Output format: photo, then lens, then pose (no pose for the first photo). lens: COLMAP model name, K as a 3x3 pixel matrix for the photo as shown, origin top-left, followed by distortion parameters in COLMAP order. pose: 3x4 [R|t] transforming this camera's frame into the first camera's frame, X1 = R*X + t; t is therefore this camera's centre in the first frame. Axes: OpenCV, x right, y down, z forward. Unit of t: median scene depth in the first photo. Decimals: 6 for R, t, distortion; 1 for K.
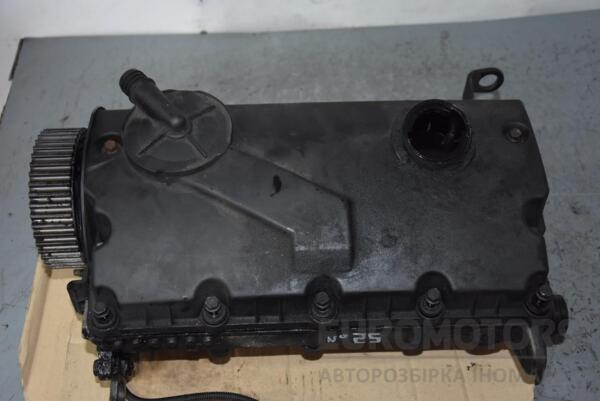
lens RADIAL K [[766.1, 0, 302.4], [0, 766.1, 200.5], [0, 0, 1]] dist [0.127920, 0.000000]
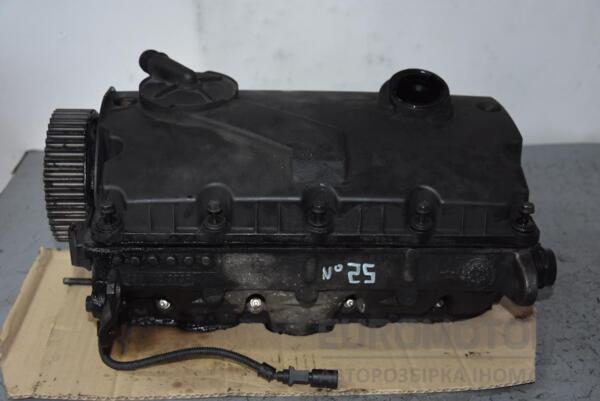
lens RADIAL K [[843.6, 0, 298.0], [0, 843.6, 196.5], [0, 0, 1]] dist [0.142652, 0.000000]
pose [[0.999548, 0.020566, 0.021925, -0.023094], [-0.008877, 0.898757, -0.438358, 0.505239], [-0.028720, 0.437965, 0.898533, -0.035580]]
